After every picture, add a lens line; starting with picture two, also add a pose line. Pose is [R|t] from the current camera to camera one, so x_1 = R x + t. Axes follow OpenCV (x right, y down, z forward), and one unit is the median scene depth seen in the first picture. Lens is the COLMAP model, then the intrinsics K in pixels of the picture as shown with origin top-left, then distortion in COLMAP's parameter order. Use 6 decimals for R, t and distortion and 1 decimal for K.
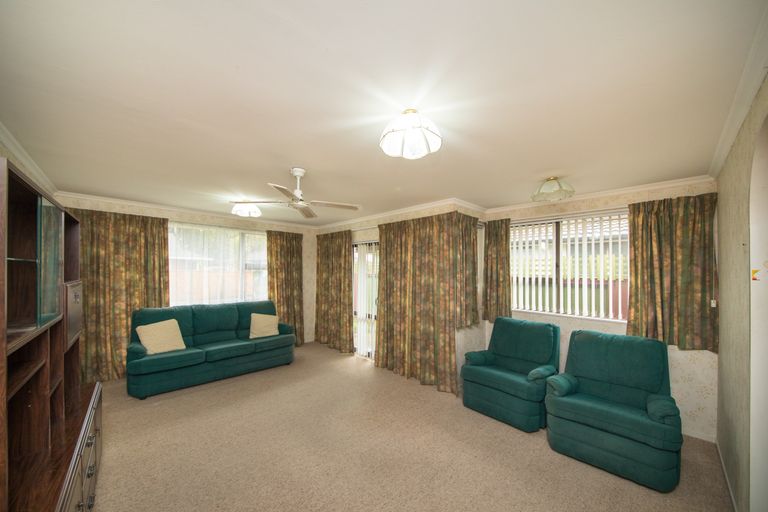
lens RADIAL K [[268.4, 0, 382.4], [0, 268.4, 271.9], [0, 0, 1]] dist [0.000086, -0.000004]
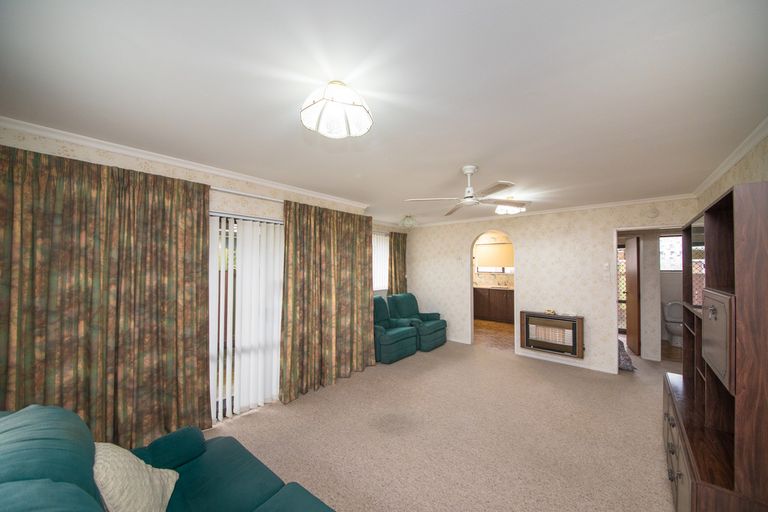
lens RADIAL K [[266.9, 0, 384.0], [0, 266.9, 256.0], [0, 0, 1]] dist [0.000589, 0.000027]
pose [[-0.088009, 0.019723, 0.995924, -0.758656], [-0.001898, 0.999799, -0.019967, -0.016717], [-0.996118, -0.003647, -0.087954, 0.832839]]
